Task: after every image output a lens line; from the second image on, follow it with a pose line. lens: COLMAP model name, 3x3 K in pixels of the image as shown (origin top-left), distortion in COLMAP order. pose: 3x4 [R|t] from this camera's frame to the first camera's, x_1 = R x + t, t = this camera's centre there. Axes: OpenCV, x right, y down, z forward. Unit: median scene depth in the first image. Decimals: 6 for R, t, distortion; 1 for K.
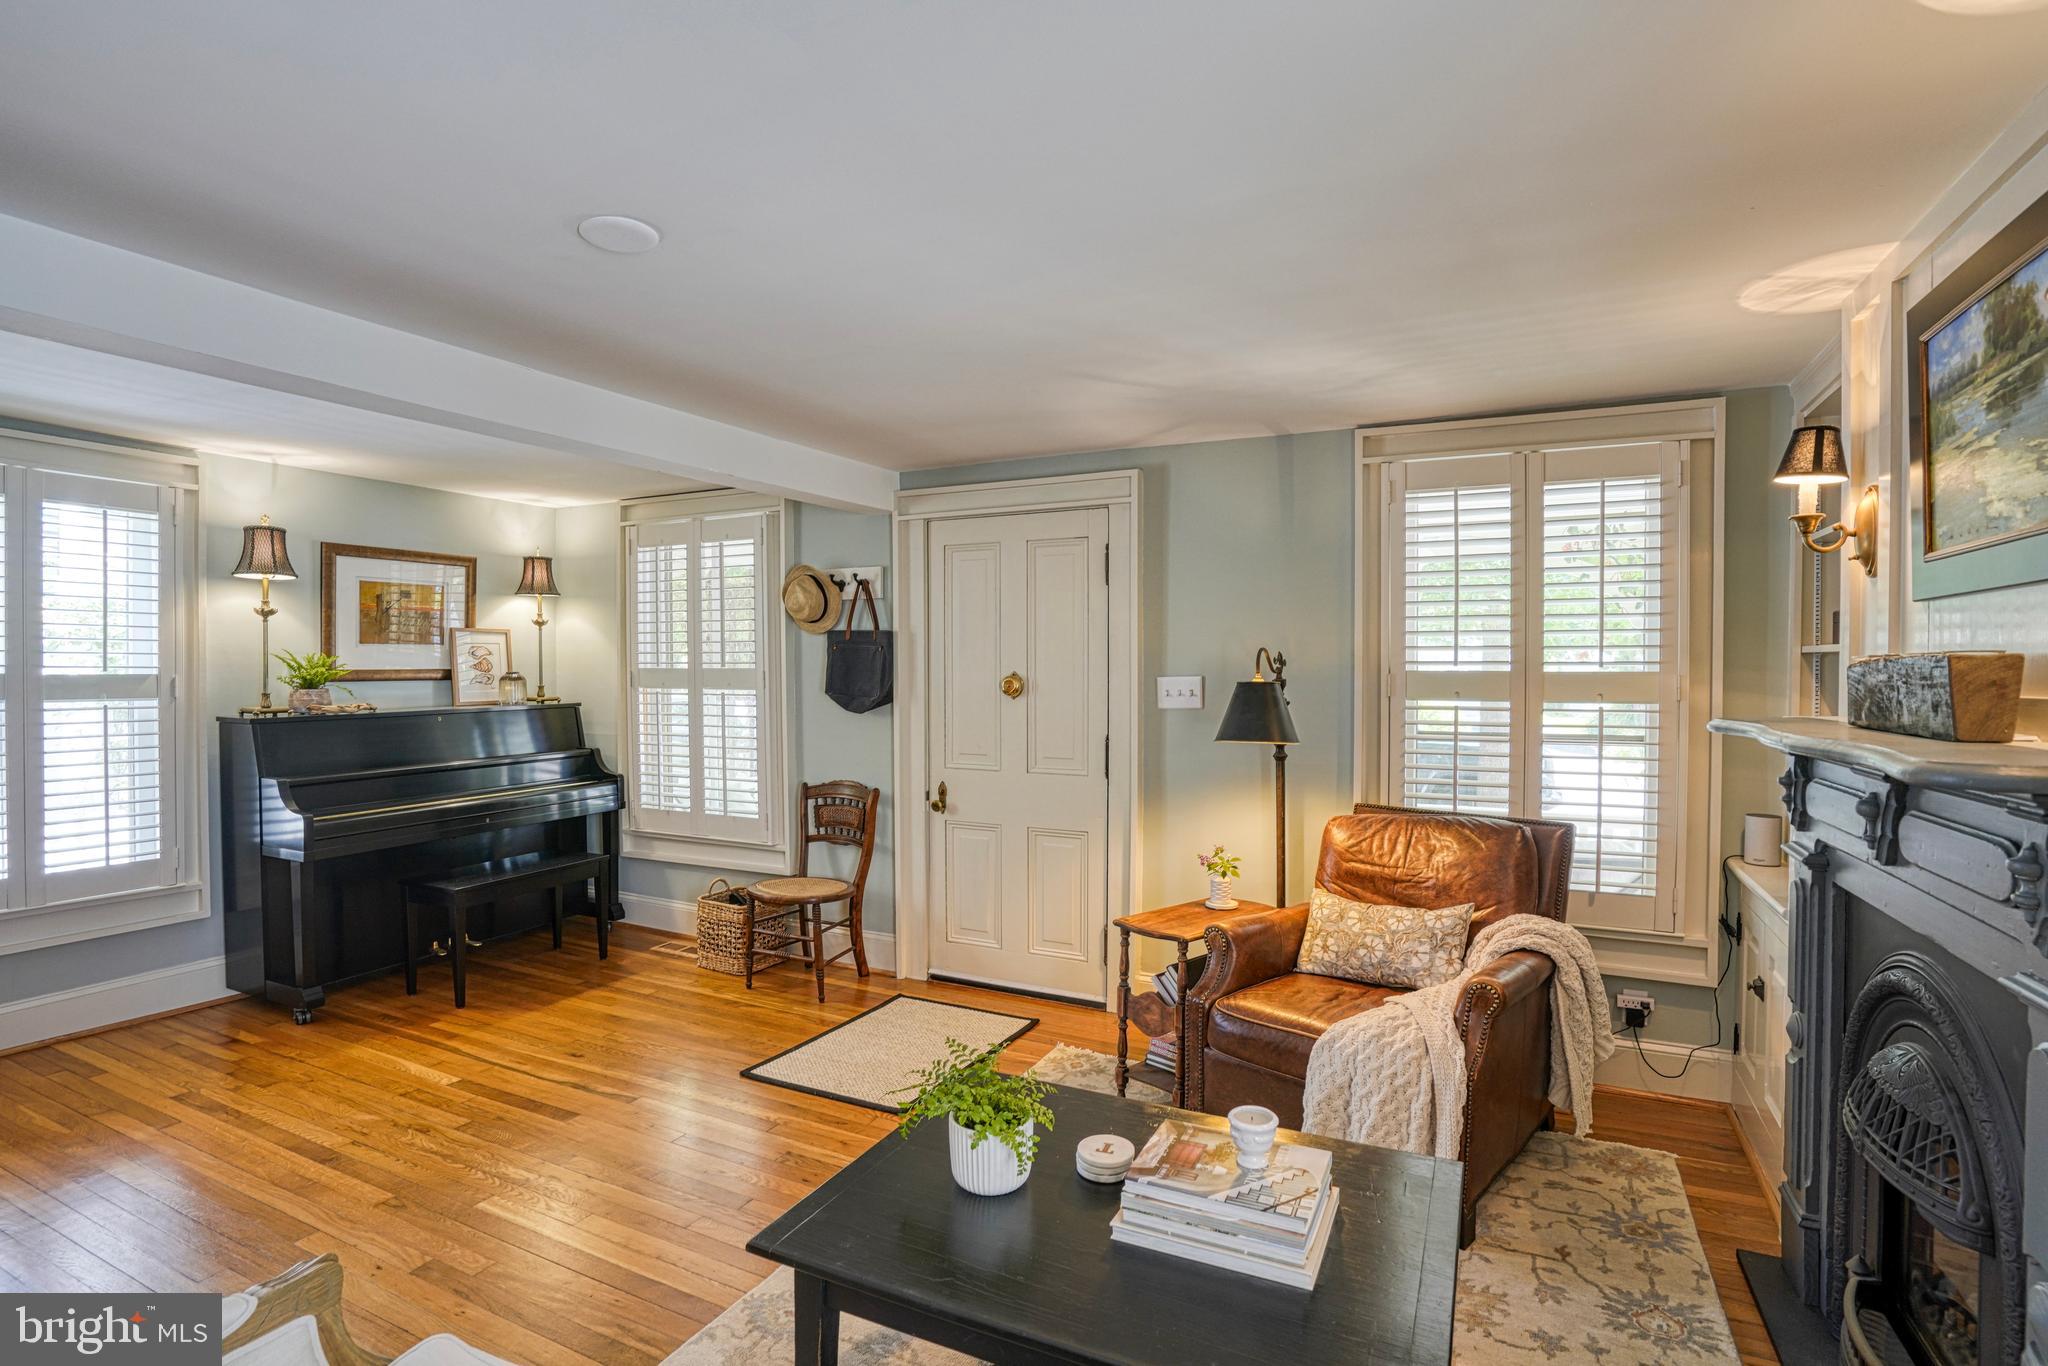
lens RADIAL K [[959.3, 0, 990.9], [0, 959.3, 687.0], [0, 0, 1]] dist [-0.046039, 0.015810]
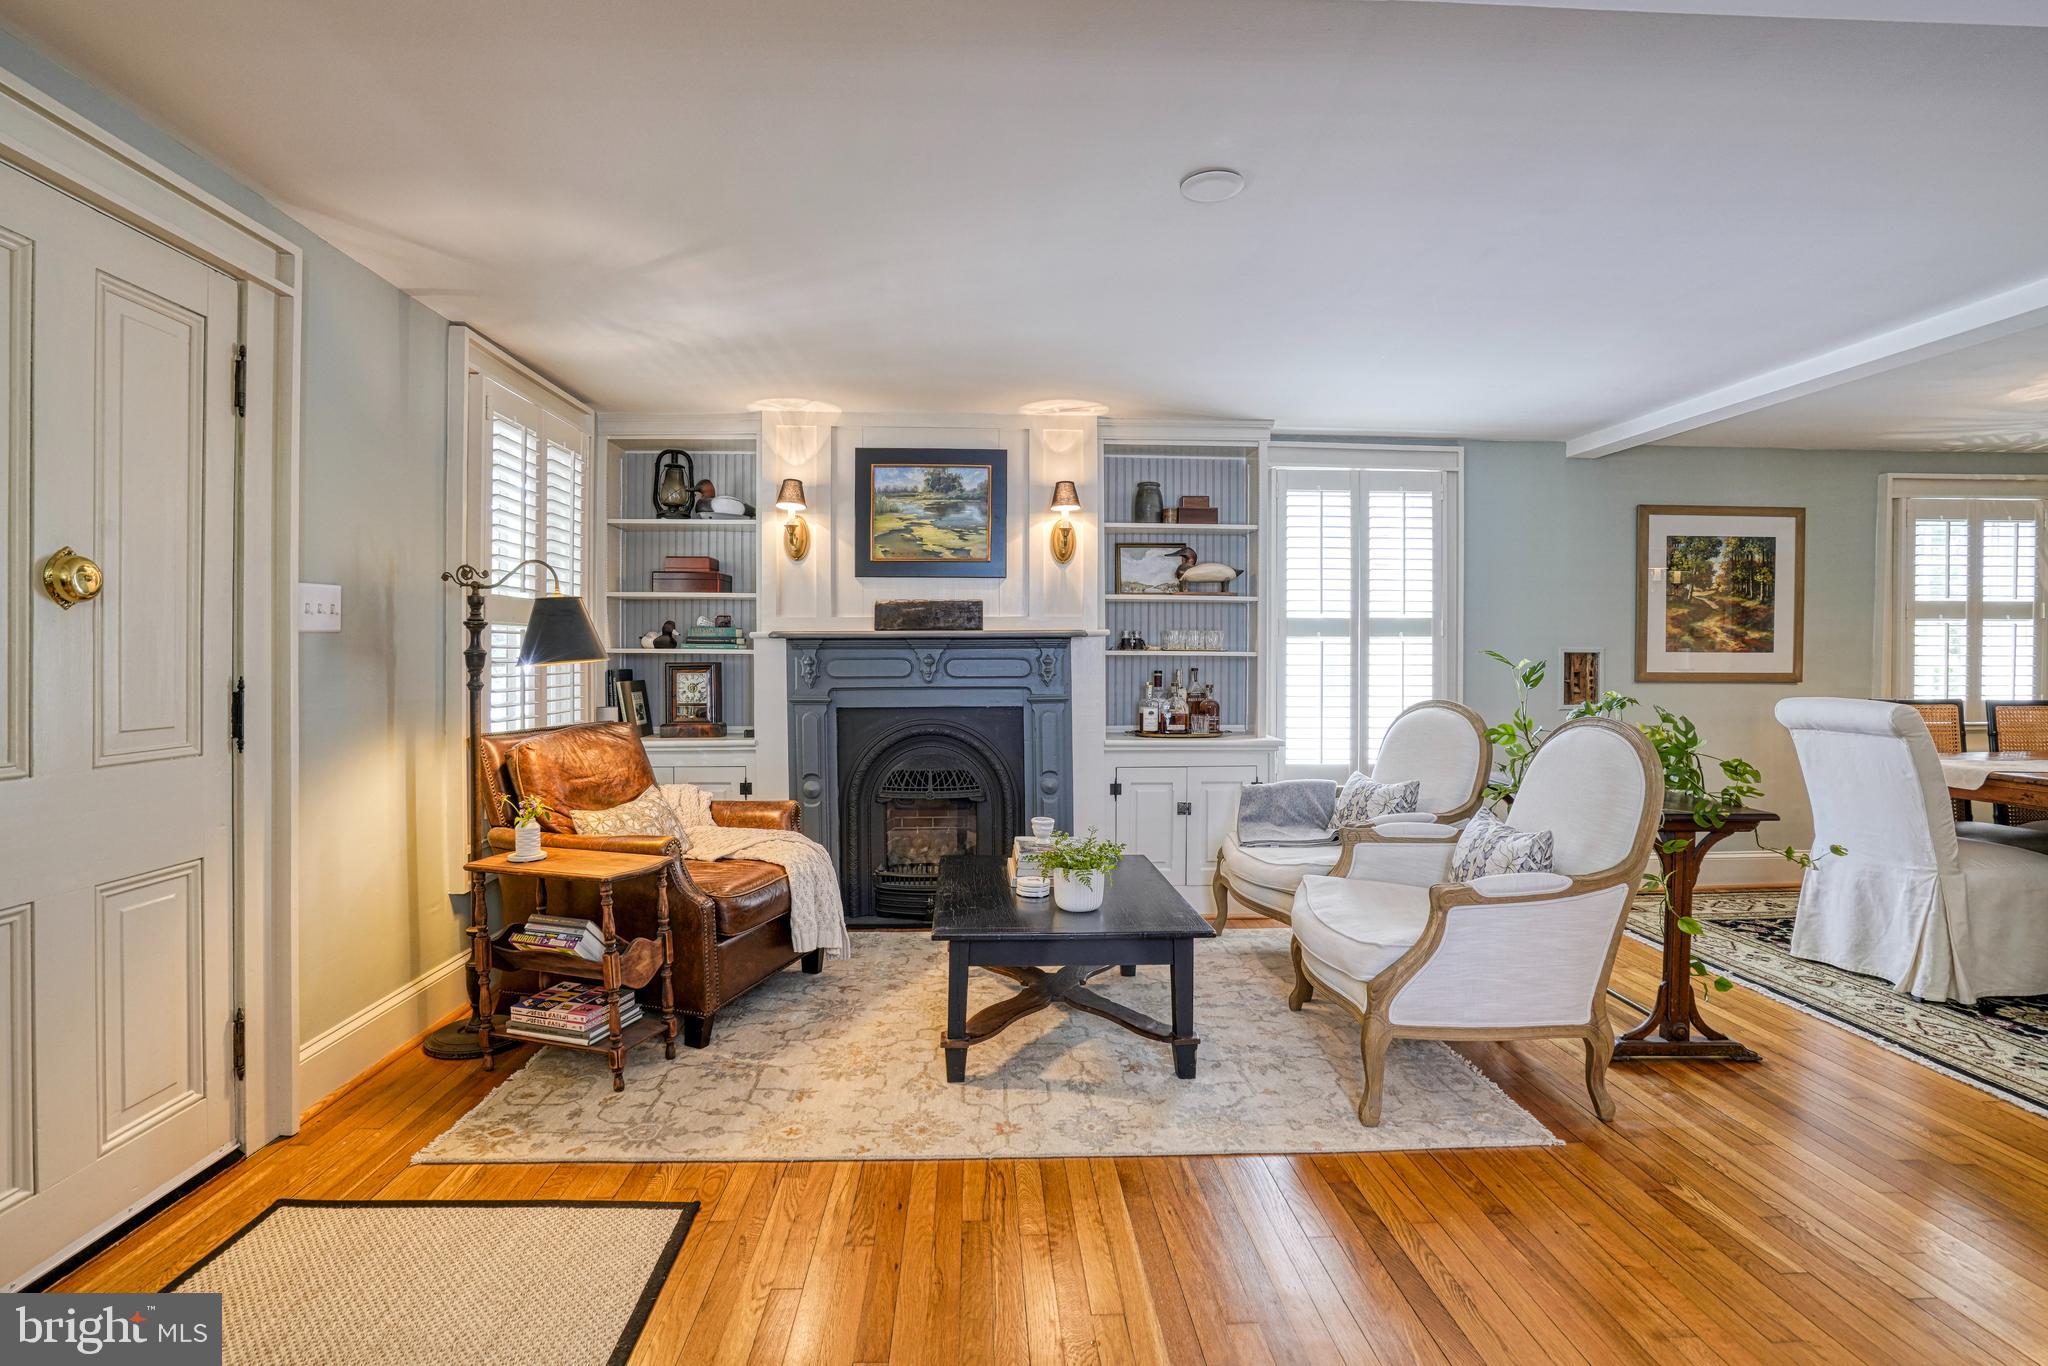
lens RADIAL K [[959.3, 0, 1013.6], [0, 959.3, 679.9], [0, 0, 1]] dist [-0.046039, 0.015810]
pose [[-0.471702, -0.024977, 0.881404, -0.574037], [0.014341, 0.999249, 0.035991, 0.036334], [-0.881641, 0.029617, -0.470990, 0.813563]]
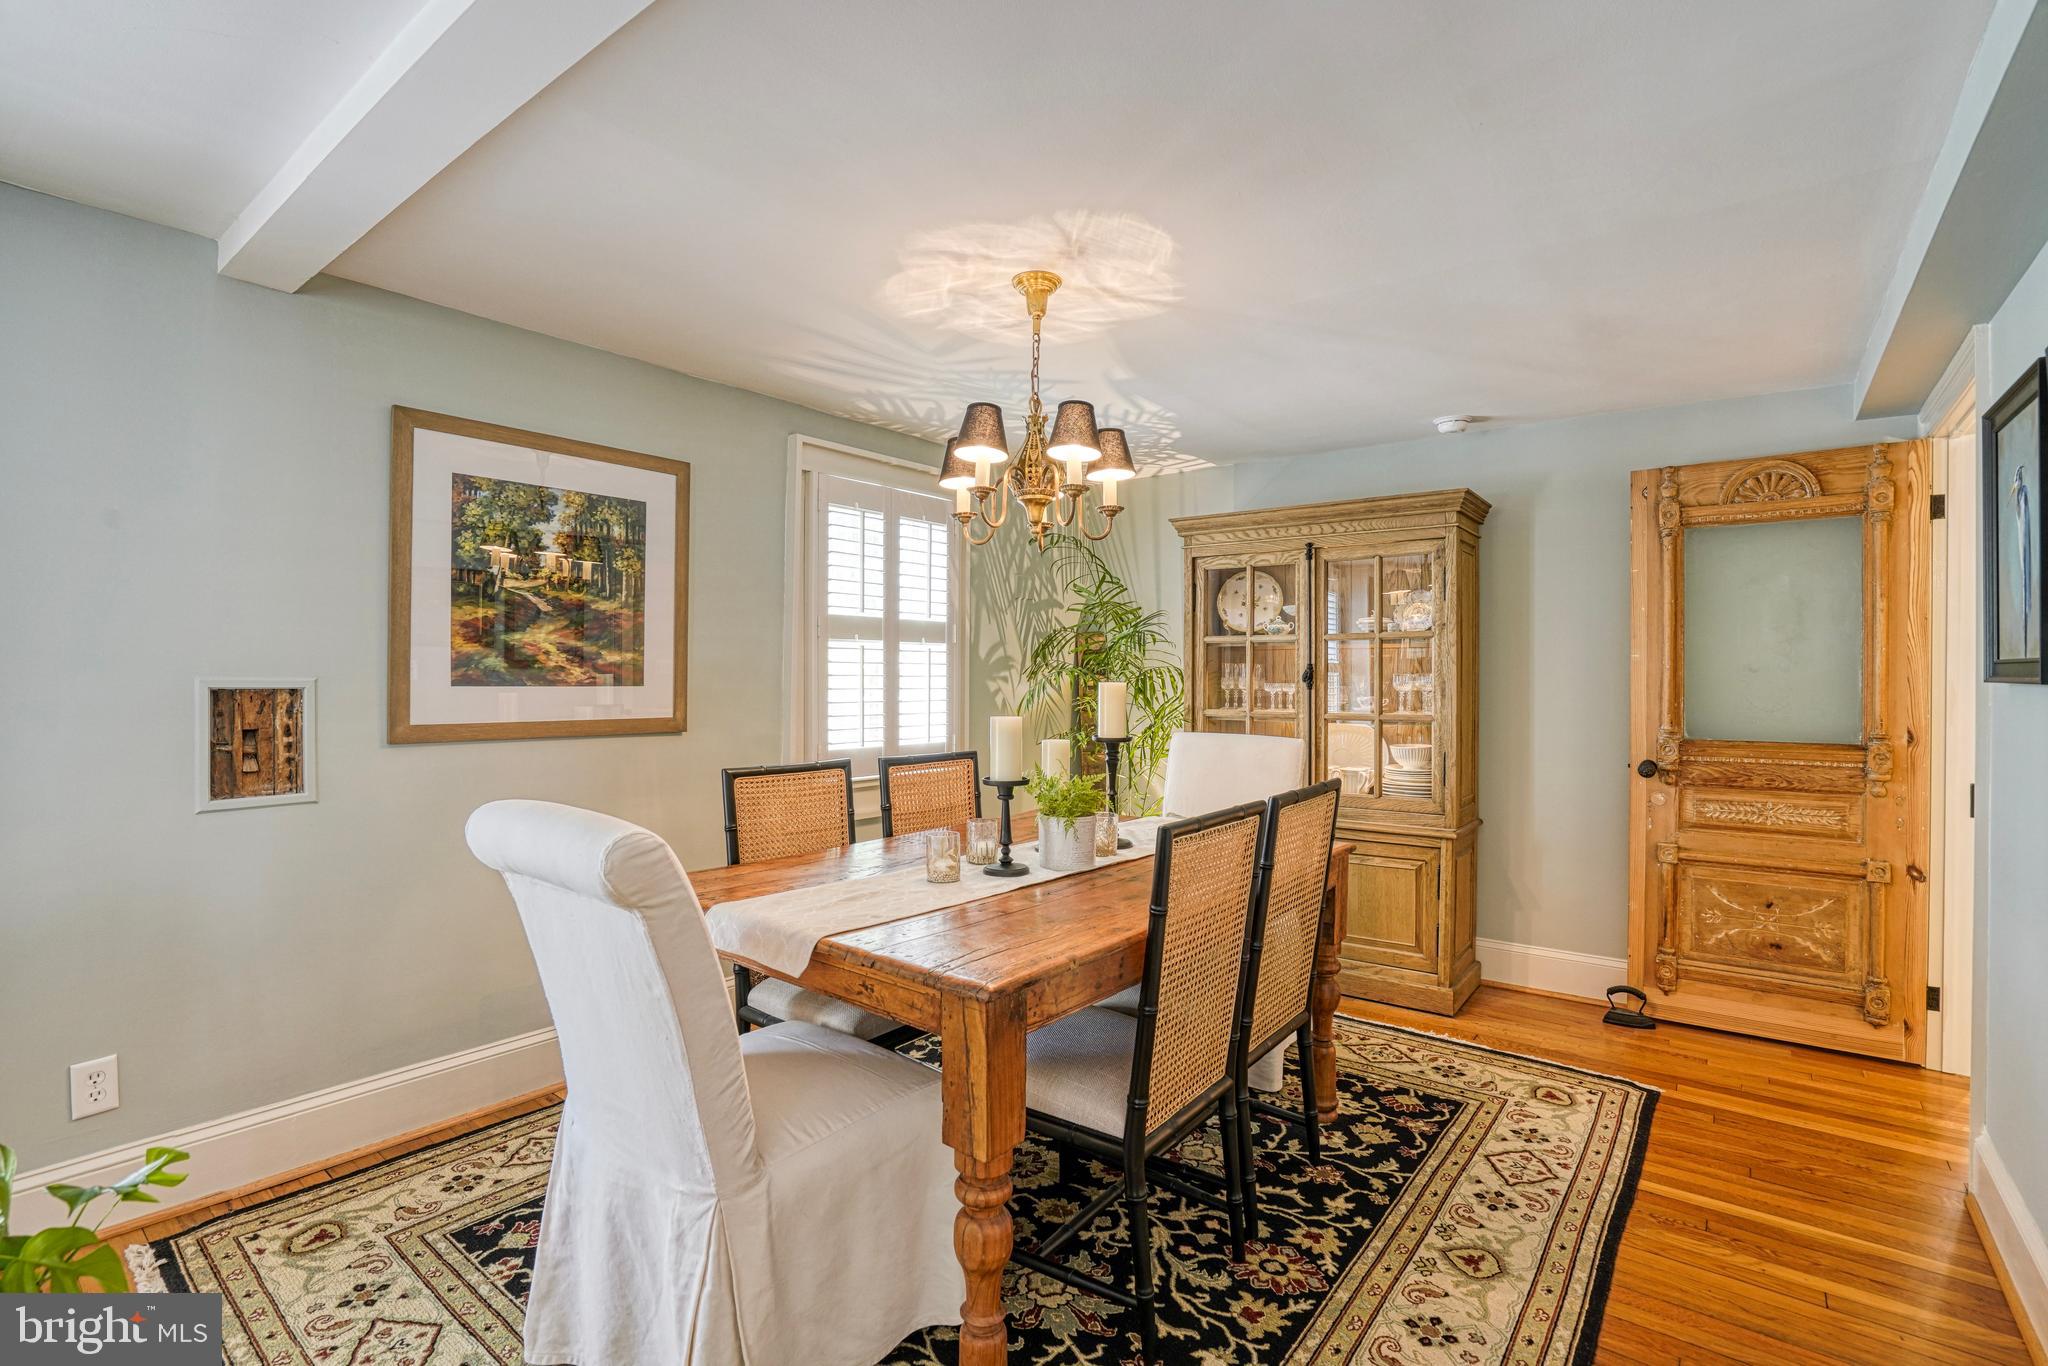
lens RADIAL K [[959.3, 0, 1015.8], [0, 959.3, 678.9], [0, 0, 1]] dist [-0.046039, 0.015810]
pose [[-0.974190, -0.008953, 0.225552, -0.440636], [-0.003948, 0.999736, 0.022632, 0.034790], [-0.225695, 0.021158, -0.973968, 0.069780]]
